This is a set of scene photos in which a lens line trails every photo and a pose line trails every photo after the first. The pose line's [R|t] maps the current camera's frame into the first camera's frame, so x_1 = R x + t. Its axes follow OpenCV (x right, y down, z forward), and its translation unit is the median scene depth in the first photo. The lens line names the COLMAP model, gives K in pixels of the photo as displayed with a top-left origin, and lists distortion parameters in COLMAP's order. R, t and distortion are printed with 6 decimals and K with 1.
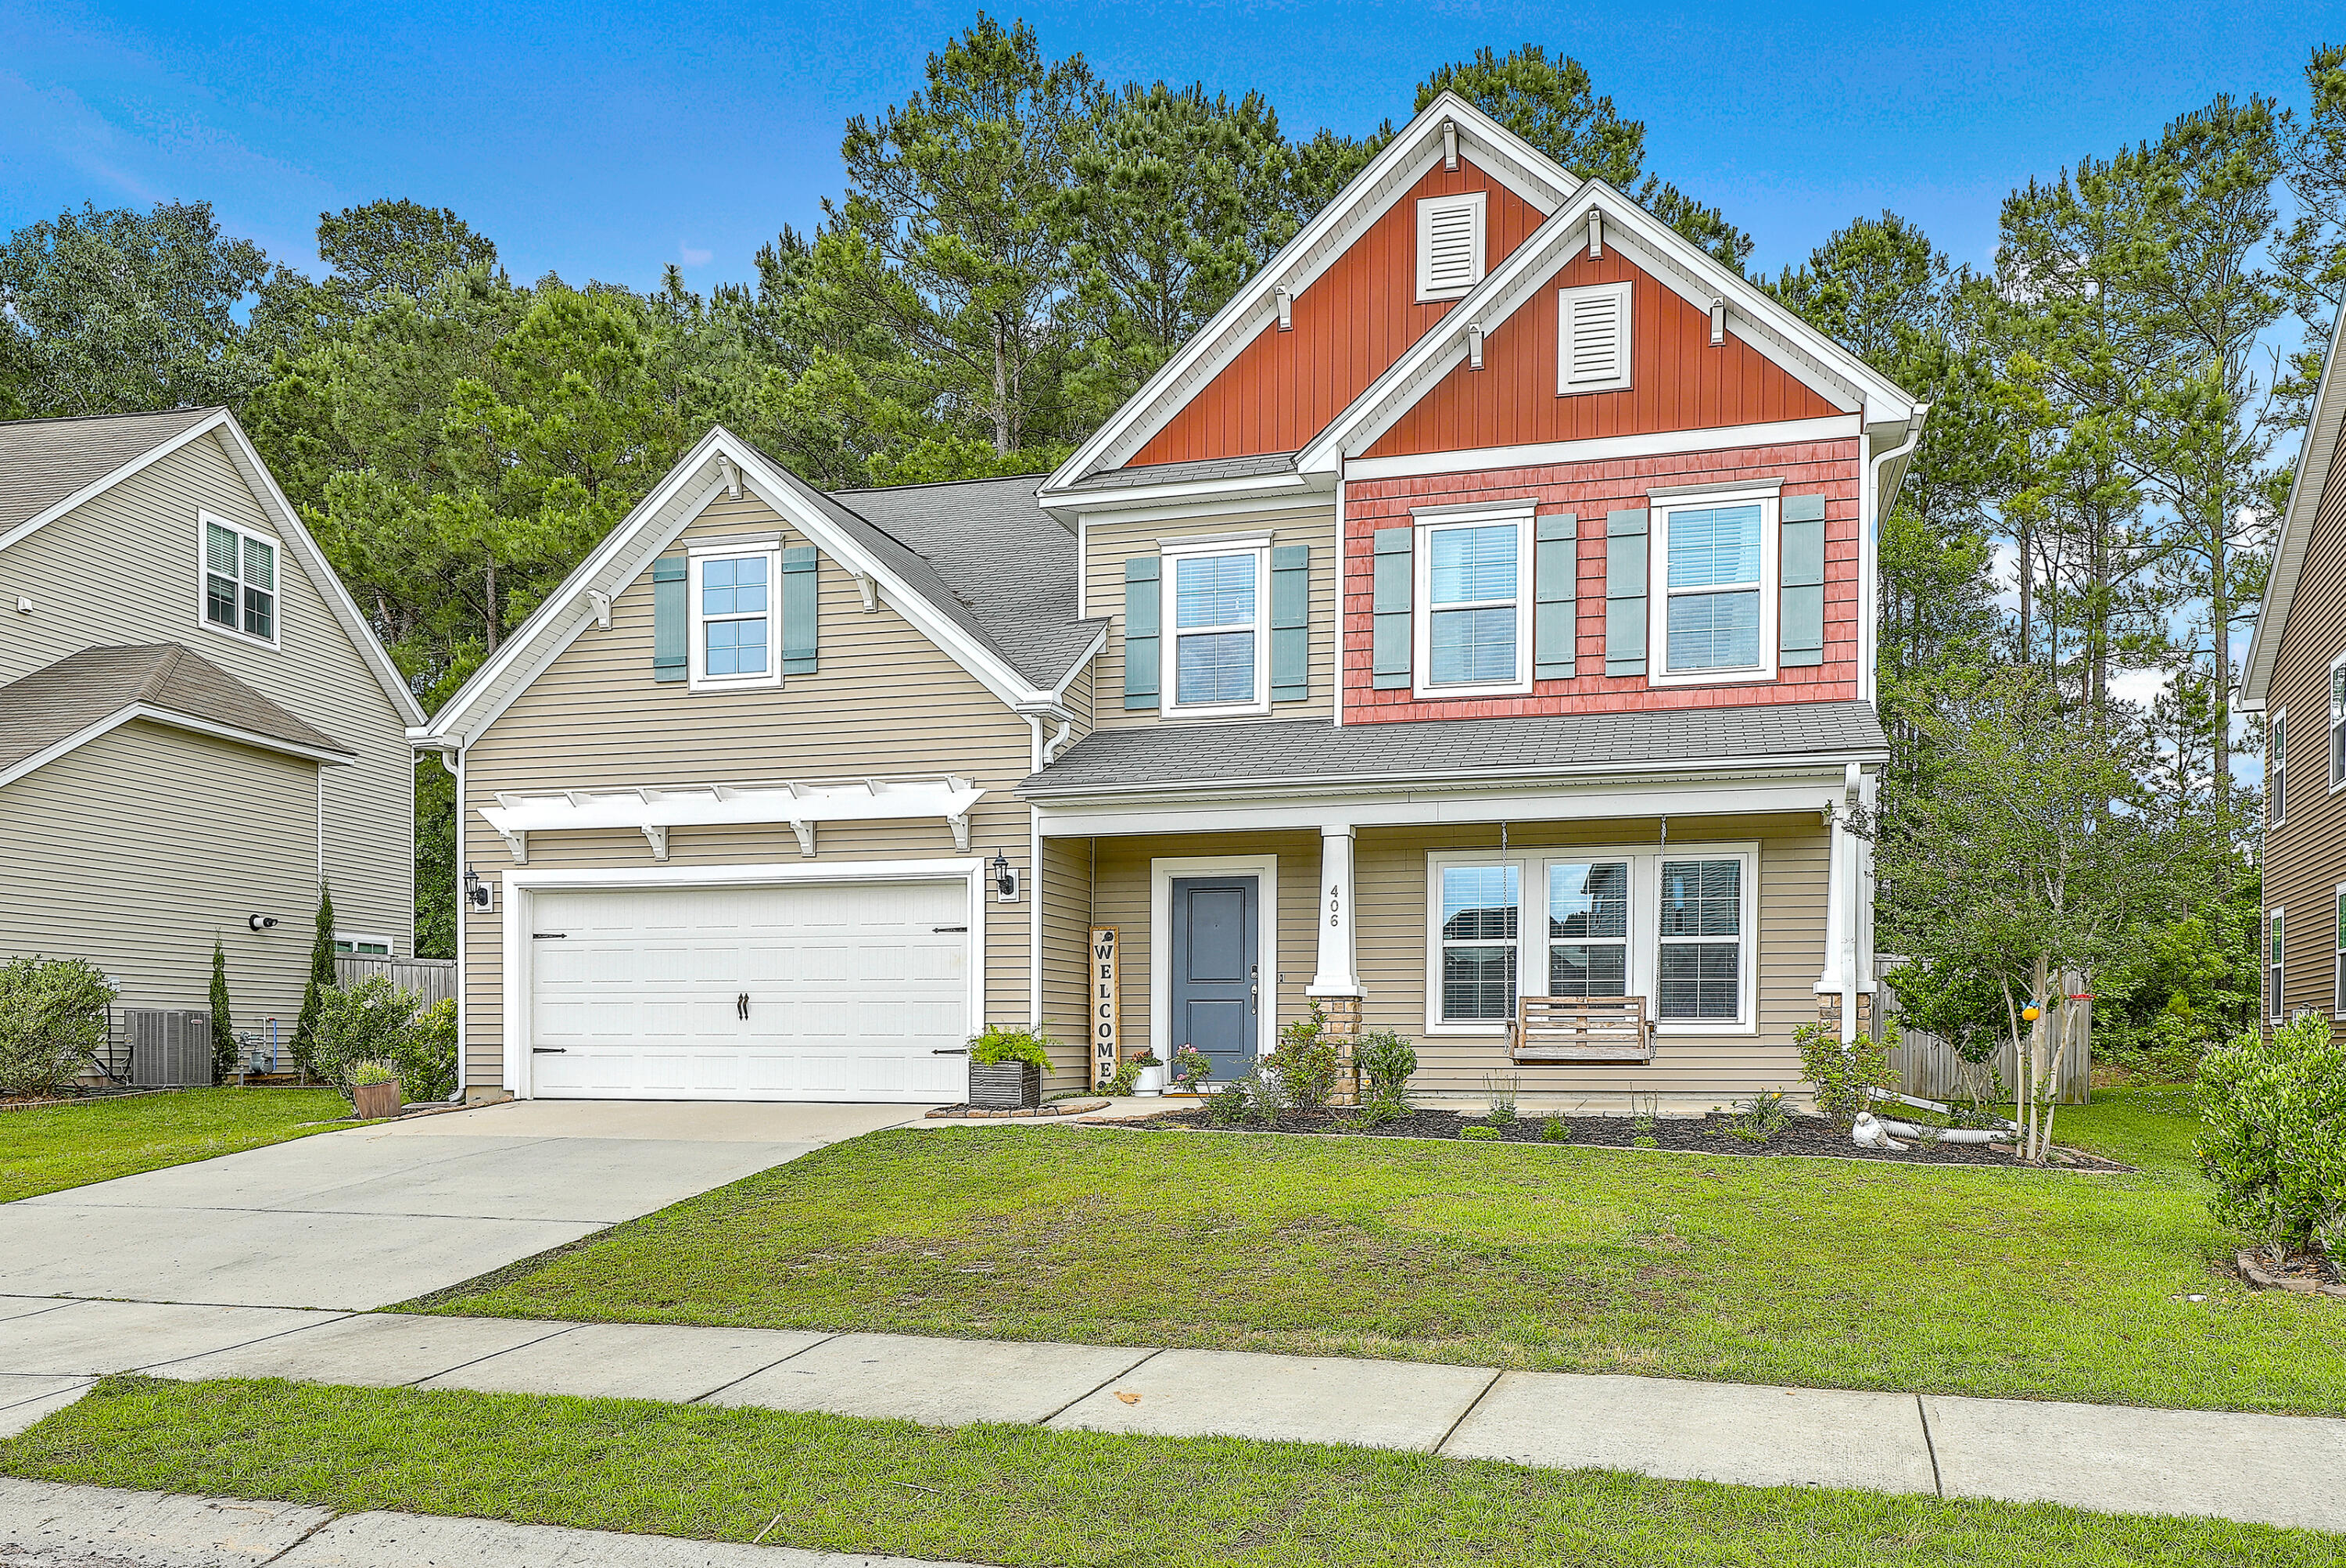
lens RADIAL K [[1751.3, 0, 1115.1], [0, 1751.3, 782.9], [0, 0, 1]] dist [0.002450, -0.000772]
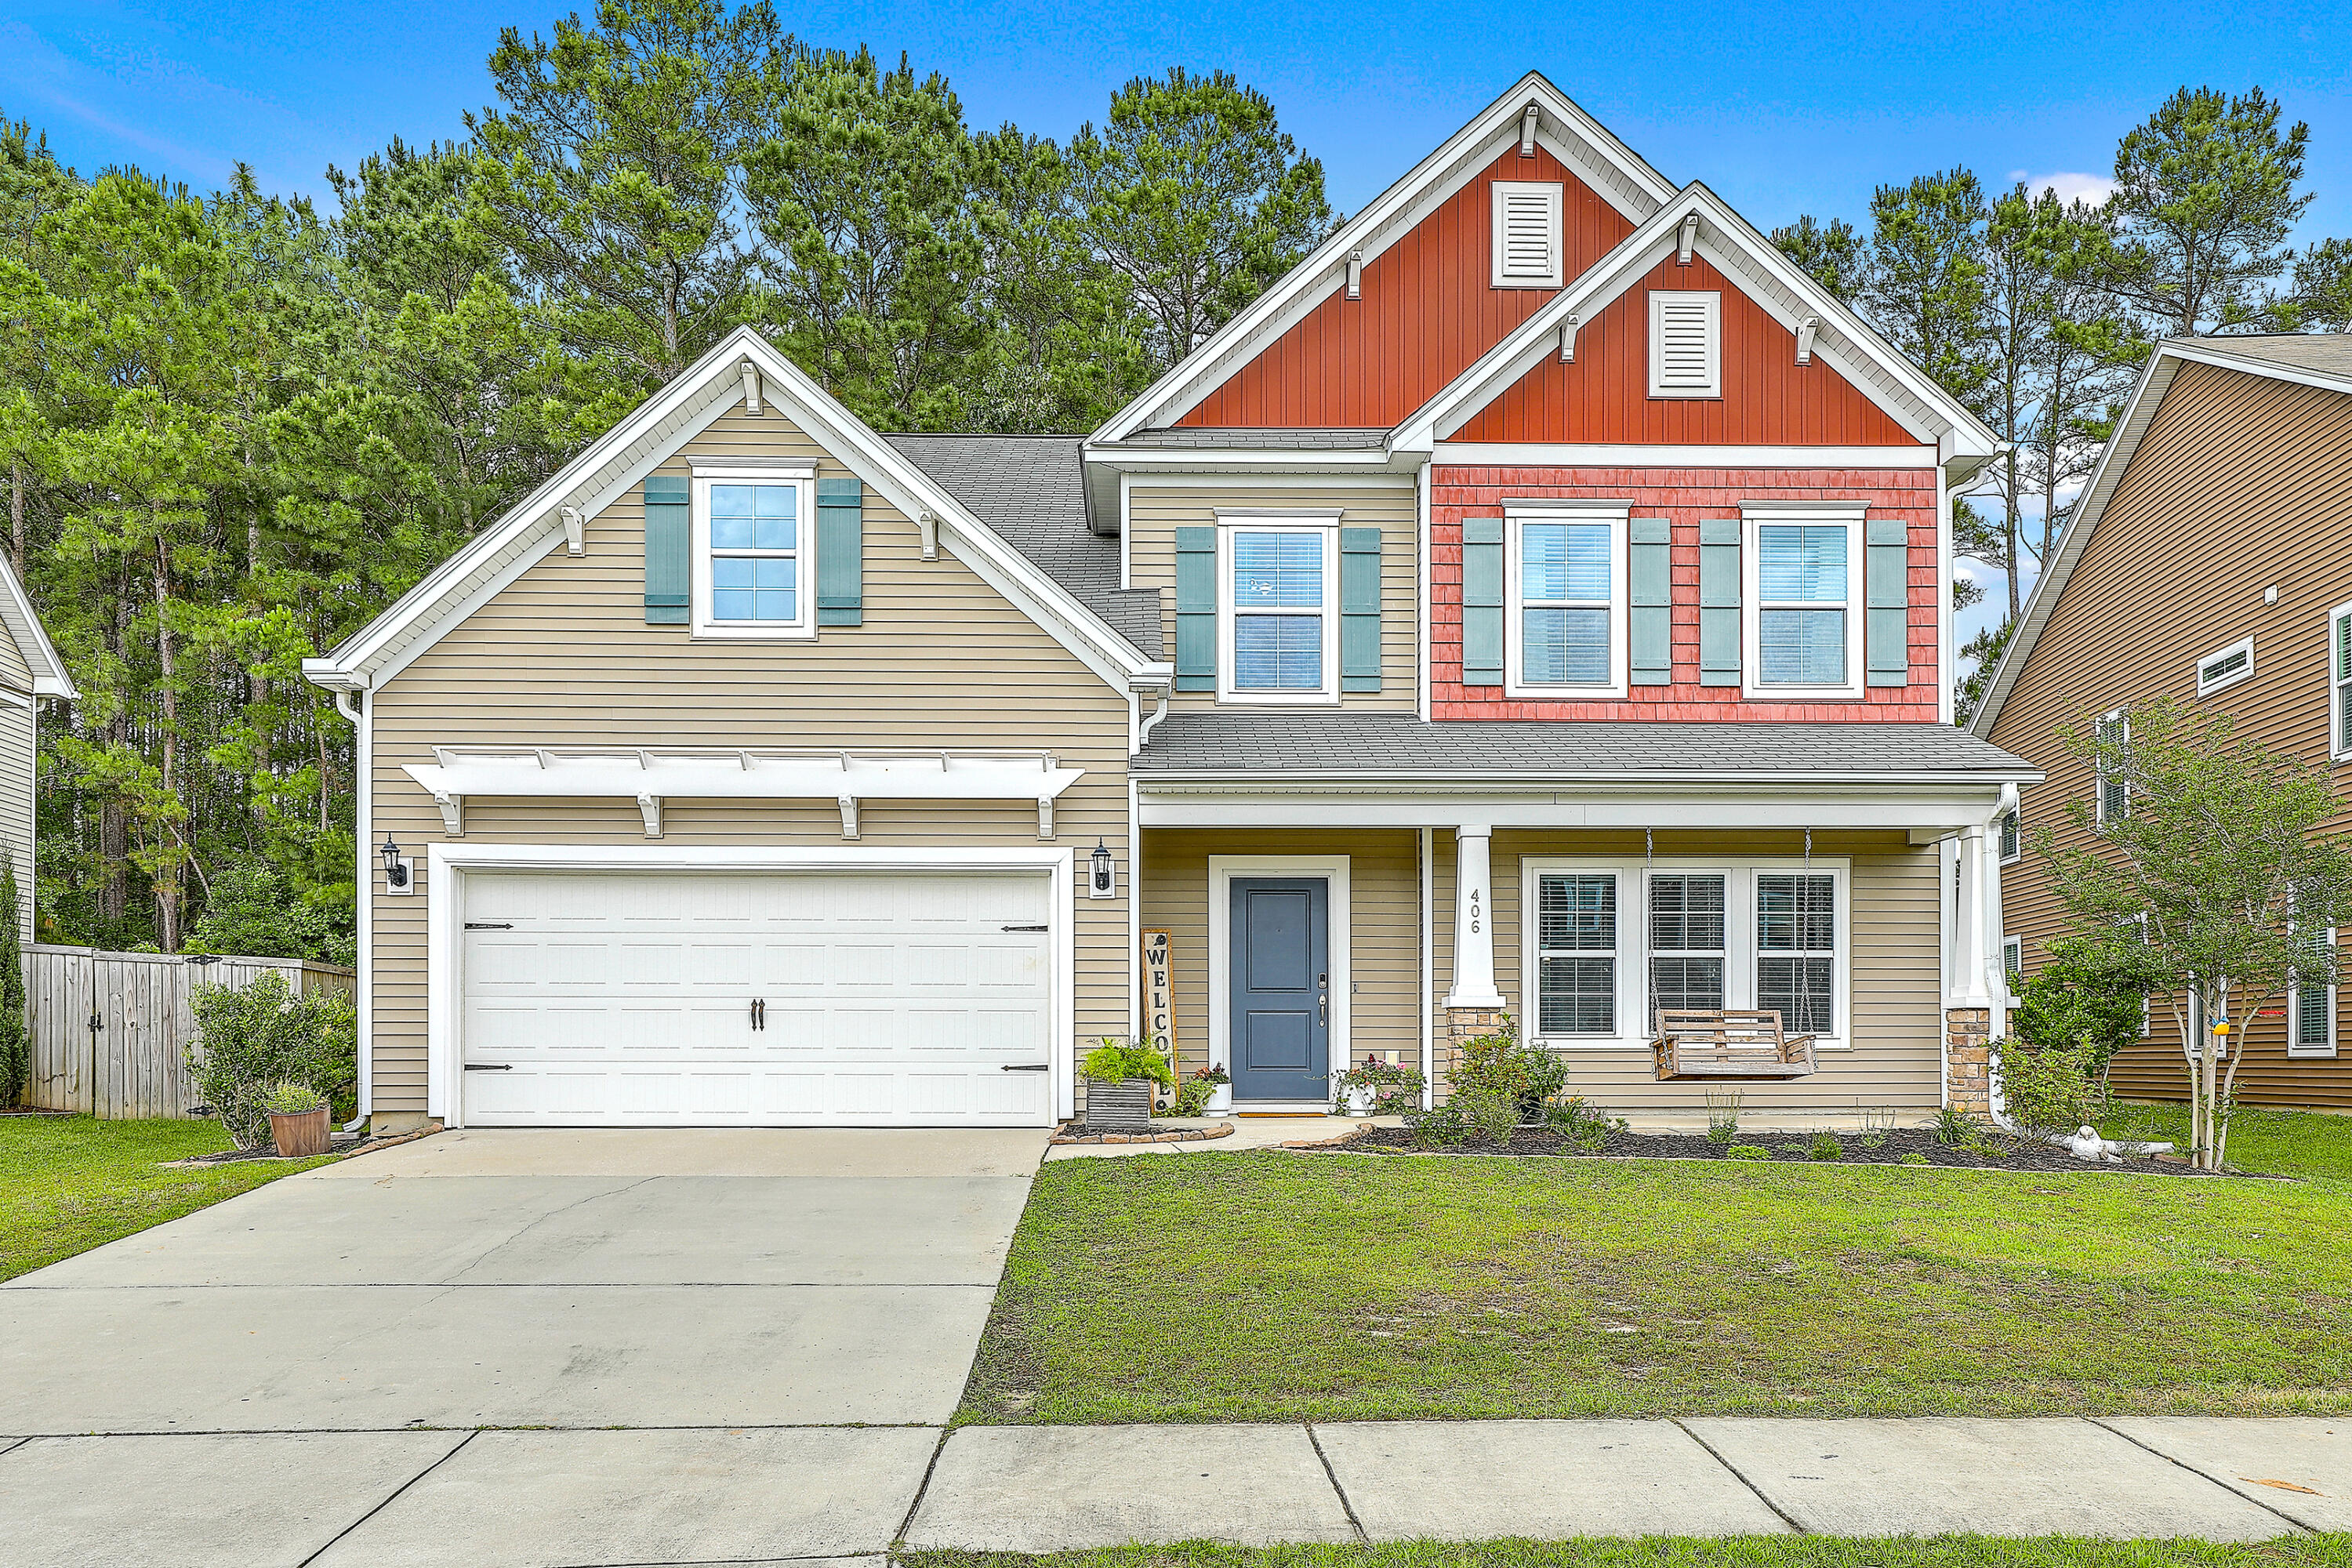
lens RADIAL K [[1755.7, 0, 1118.0], [0, 1755.7, 782.9], [0, 0, 1]] dist [0.002450, -0.000772]
pose [[0.954131, 0.045769, 0.295870, -0.307643], [-0.043374, 0.998951, -0.014658, 0.021622], [-0.296230, 0.001153, 0.955116, 0.145067]]
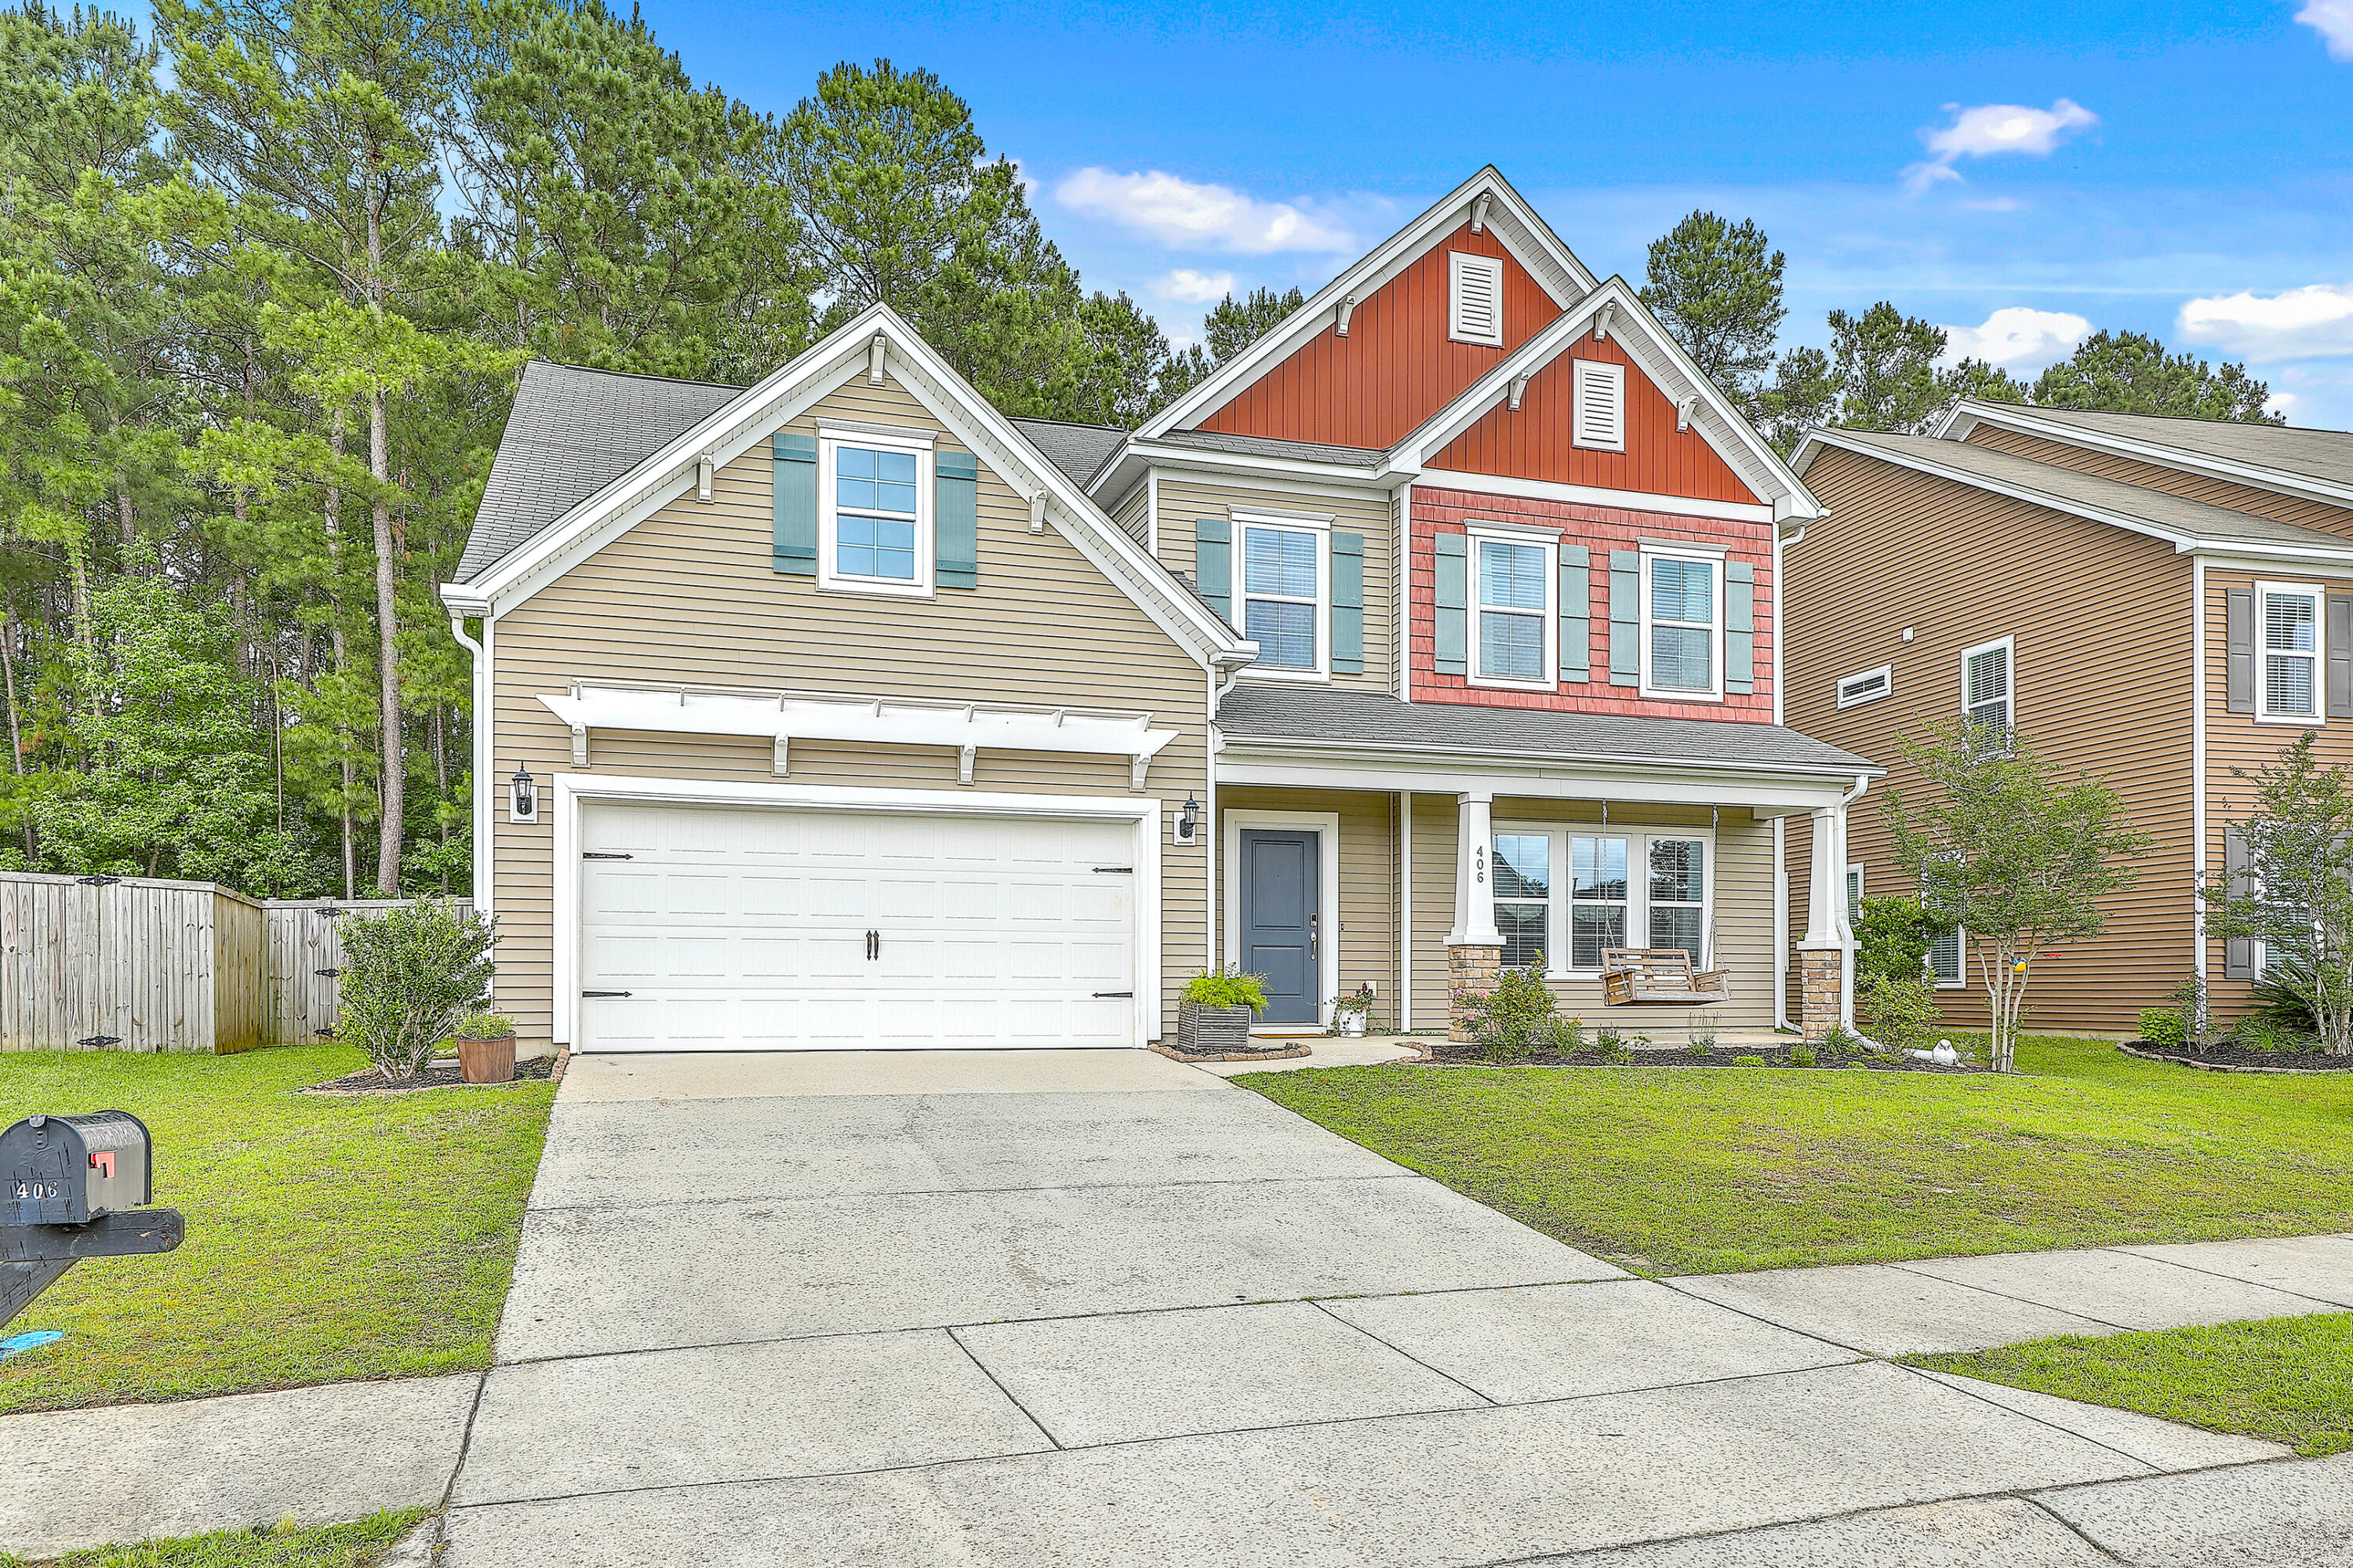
lens RADIAL K [[1646.1, 0, 1130.8], [0, 1646.1, 716.8], [0, 0, 1]] dist [0.004628, -0.002482]
pose [[0.823573, 0.093586, 0.559437, -0.599659], [-0.084475, 0.995532, -0.042179, 0.035849], [-0.560885, -0.012521, 0.827799, 0.229534]]
